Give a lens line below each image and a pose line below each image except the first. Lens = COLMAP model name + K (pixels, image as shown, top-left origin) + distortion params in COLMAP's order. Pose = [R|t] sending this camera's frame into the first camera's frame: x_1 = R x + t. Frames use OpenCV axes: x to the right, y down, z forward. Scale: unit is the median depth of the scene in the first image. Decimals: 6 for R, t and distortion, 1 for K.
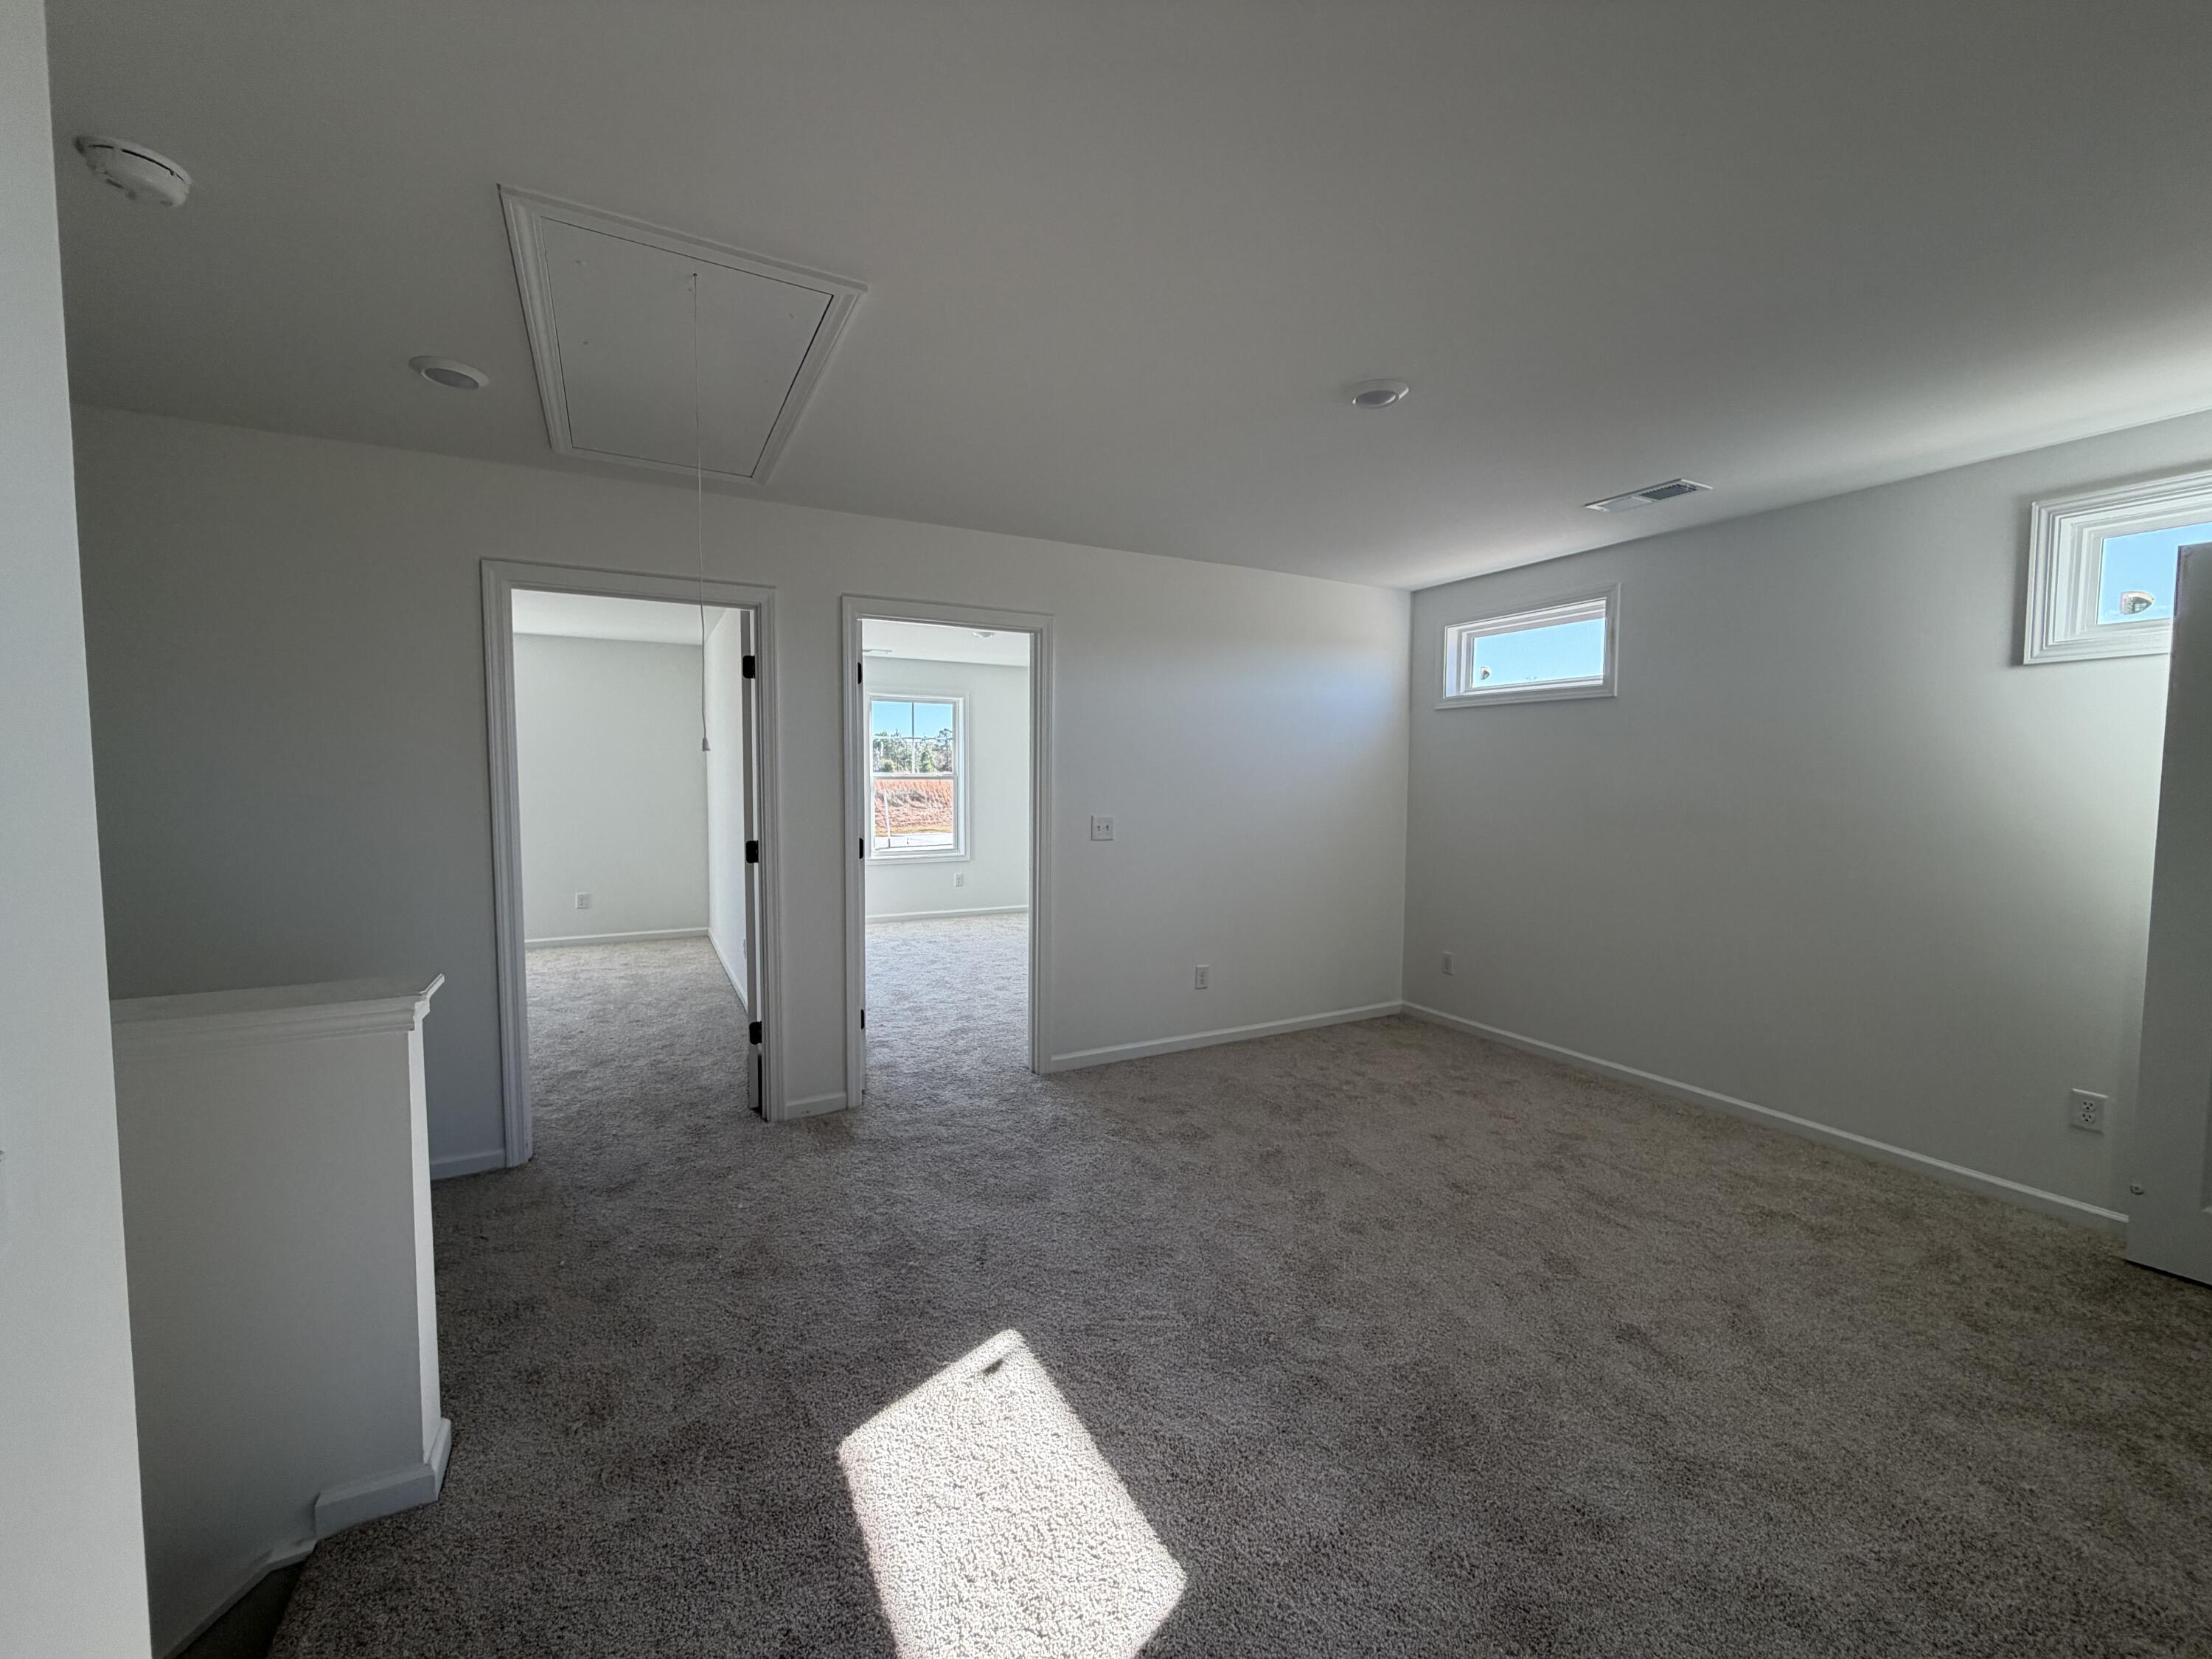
lens RADIAL K [[881.7, 0, 1096.4], [0, 881.7, 824.6], [0, 0, 1]] dist [0.000511, 0.000248]
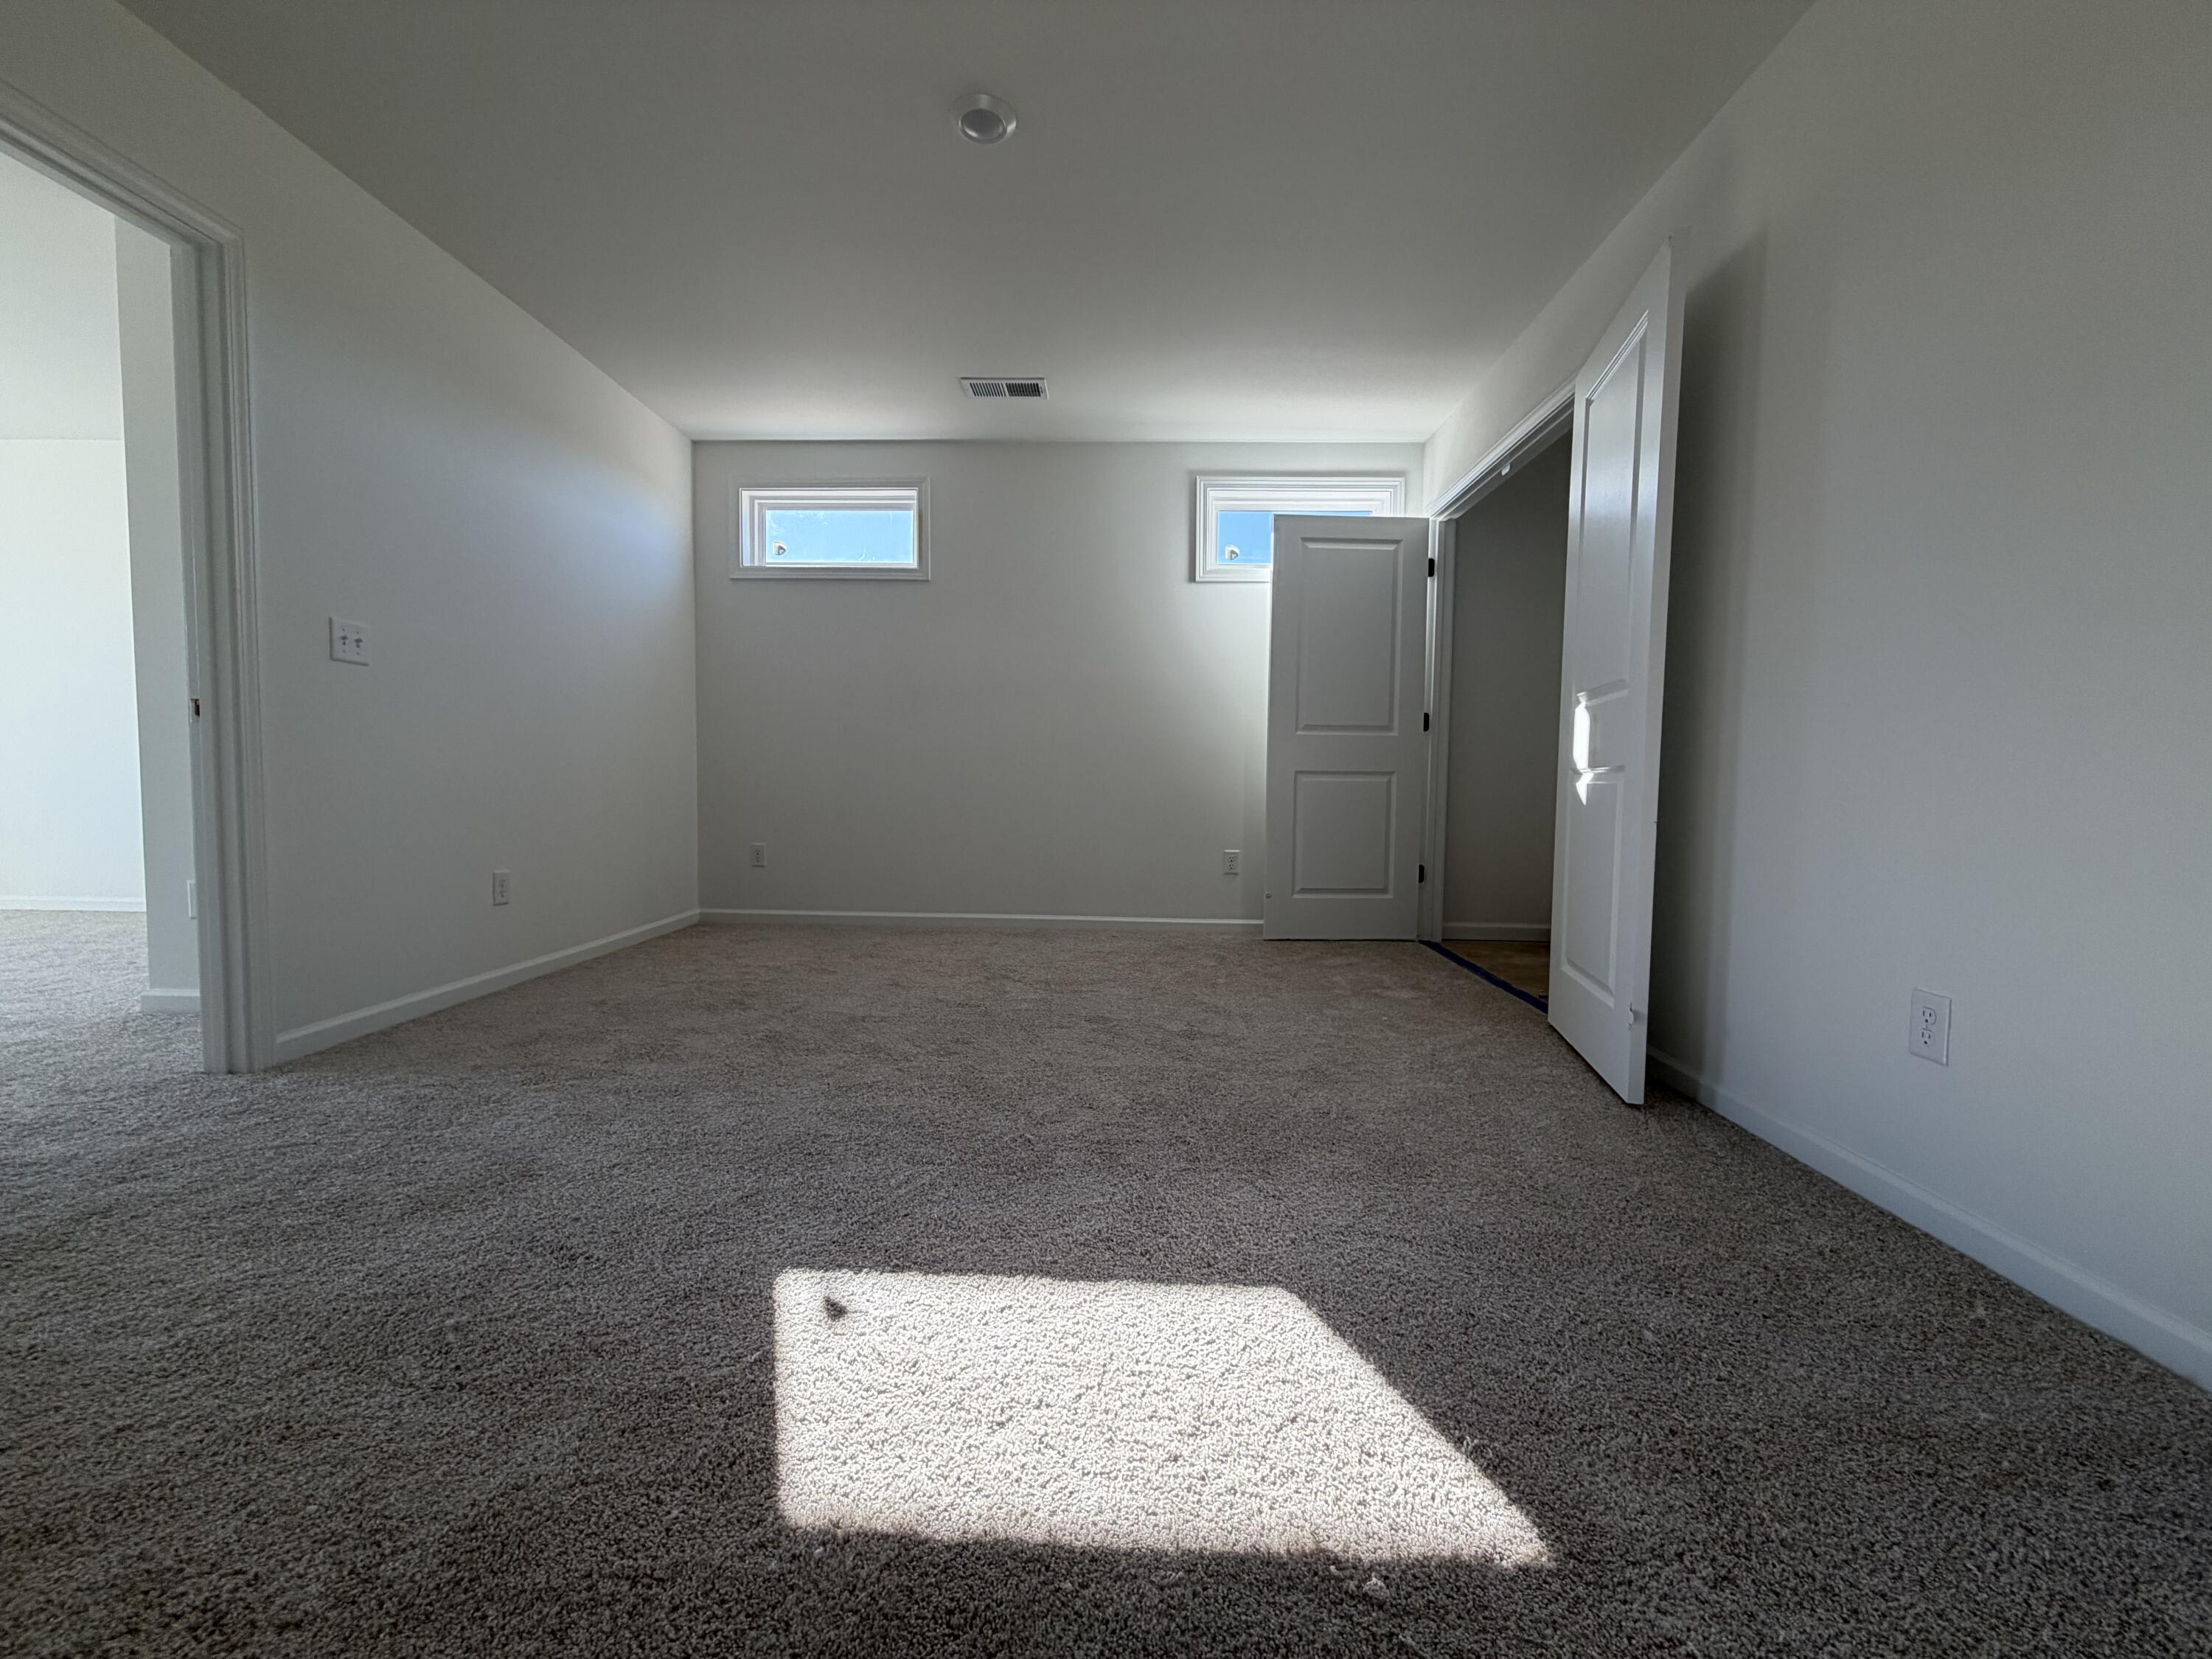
lens RADIAL K [[881.7, 0, 1102.9], [0, 881.7, 827.4], [0, 0, 1]] dist [0.000511, 0.000248]
pose [[0.499781, -0.048028, 0.864819, -0.306985], [0.038125, 0.998714, 0.033432, 0.151842], [-0.865313, 0.016263, 0.500969, 0.300235]]
